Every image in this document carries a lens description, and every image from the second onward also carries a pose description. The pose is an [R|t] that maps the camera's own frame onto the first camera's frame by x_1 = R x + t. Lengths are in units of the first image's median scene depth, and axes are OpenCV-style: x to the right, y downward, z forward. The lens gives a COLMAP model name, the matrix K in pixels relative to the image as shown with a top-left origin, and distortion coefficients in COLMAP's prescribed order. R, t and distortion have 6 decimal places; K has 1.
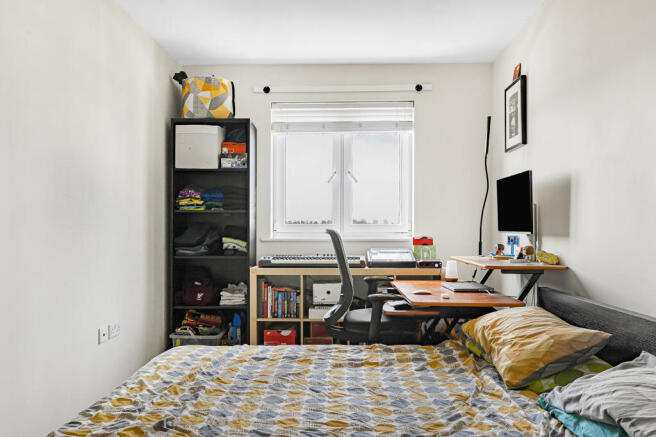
lens RADIAL K [[529.4, 0, 328.0], [0, 529.4, 220.1], [0, 0, 1]] dist [0.007049, 0.001169]
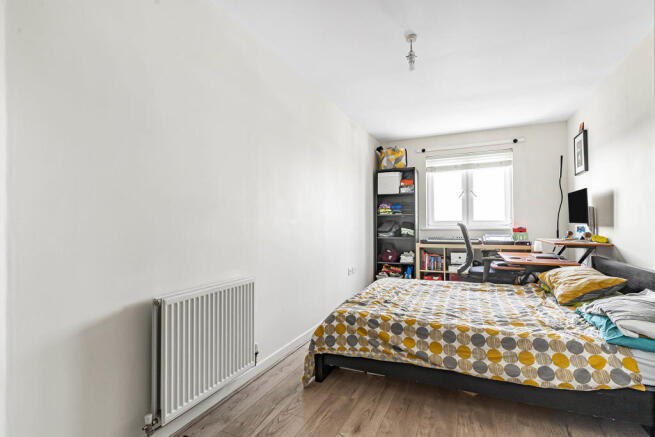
lens RADIAL K [[306.4, 0, 330.7], [0, 306.4, 221.8], [0, 0, 1]] dist [0.000721, 0.000588]
pose [[0.920289, -0.010832, -0.391089, 0.006603], [0.014760, 0.999866, 0.007041, -0.002572], [0.390961, -0.012252, 0.920326, -0.183231]]
